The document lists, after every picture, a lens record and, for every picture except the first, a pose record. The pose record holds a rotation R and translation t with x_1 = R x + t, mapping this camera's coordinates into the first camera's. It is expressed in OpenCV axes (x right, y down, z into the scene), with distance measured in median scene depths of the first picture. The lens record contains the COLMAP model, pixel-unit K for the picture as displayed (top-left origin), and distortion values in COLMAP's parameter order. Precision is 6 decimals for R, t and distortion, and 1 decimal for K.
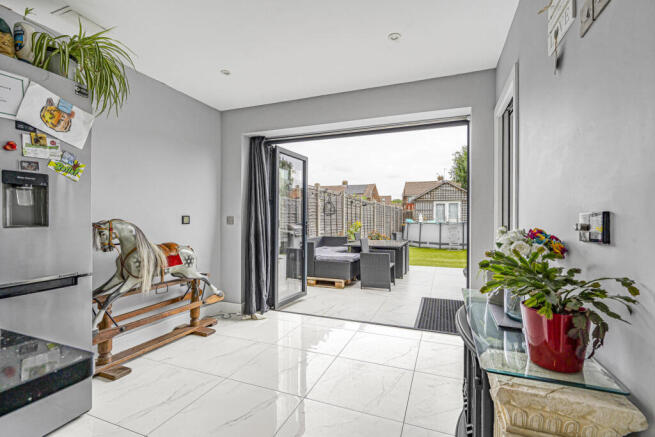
lens RADIAL K [[304.7, 0, 327.5], [0, 304.7, 217.4], [0, 0, 1]] dist [0.001790, 0.000991]
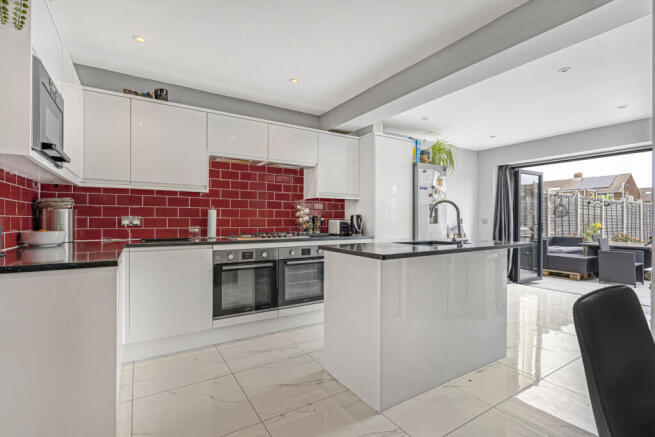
lens RADIAL K [[304.7, 0, 328.9], [0, 304.7, 219.4], [0, 0, 1]] dist [0.001790, 0.000991]
pose [[0.809652, -0.001987, -0.586906, -0.024369], [0.003457, 0.999993, 0.001383, -0.002671], [0.586899, -0.003149, 0.809654, -0.333639]]
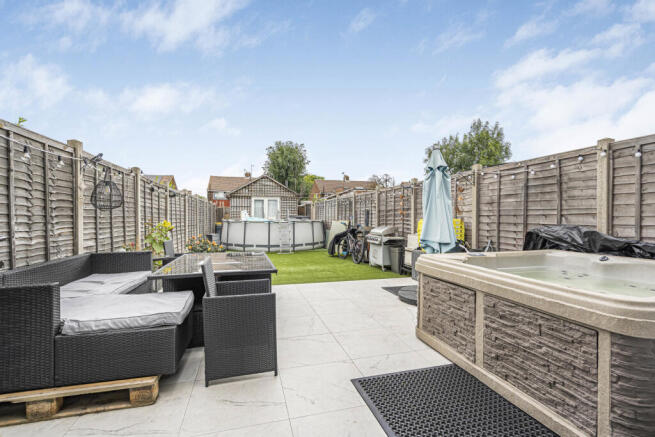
lens RADIAL K [[304.7, 0, 328.0], [0, 304.7, 217.2], [0, 0, 1]] dist [0.001790, 0.000991]
pose [[0.803940, -0.004934, 0.594690, -0.000743], [0.001907, 0.999982, 0.005718, 0.003797], [-0.594707, -0.003463, 0.803935, 0.392380]]
